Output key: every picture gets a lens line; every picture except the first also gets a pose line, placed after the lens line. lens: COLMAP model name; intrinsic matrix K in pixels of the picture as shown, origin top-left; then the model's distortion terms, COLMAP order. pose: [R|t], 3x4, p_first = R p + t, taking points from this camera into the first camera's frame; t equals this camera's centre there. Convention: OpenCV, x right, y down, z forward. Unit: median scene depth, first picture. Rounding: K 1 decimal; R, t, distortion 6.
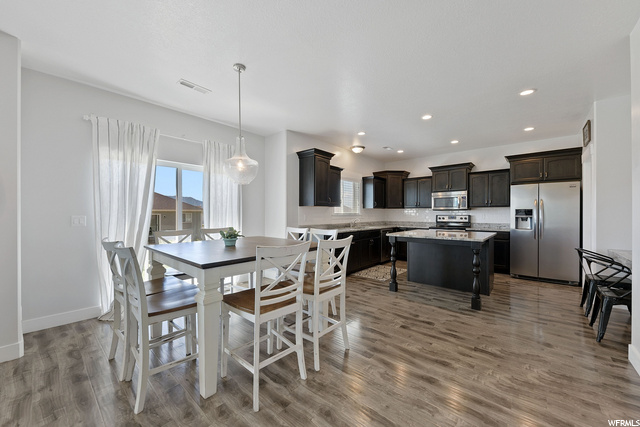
lens RADIAL K [[247.3, 0, 317.7], [0, 247.3, 212.2], [0, 0, 1]] dist [0.012609, 0.000176]
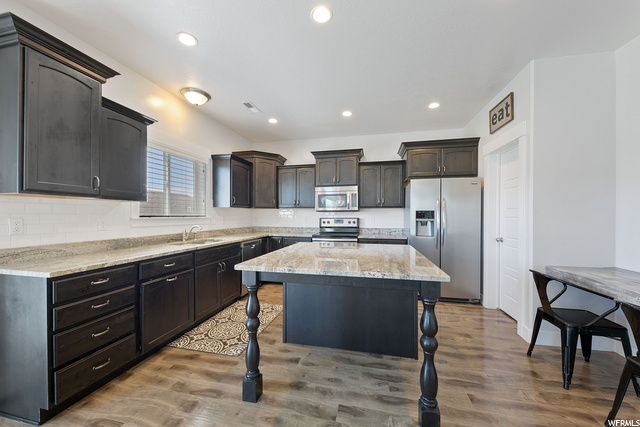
lens RADIAL K [[247.3, 0, 320.7], [0, 247.3, 214.3], [0, 0, 1]] dist [0.012609, 0.000176]
pose [[0.876869, 0.004462, 0.480708, 0.141262], [-0.005159, 0.999987, 0.000127, 0.000945], [-0.480701, -0.002592, 0.876881, 0.397227]]
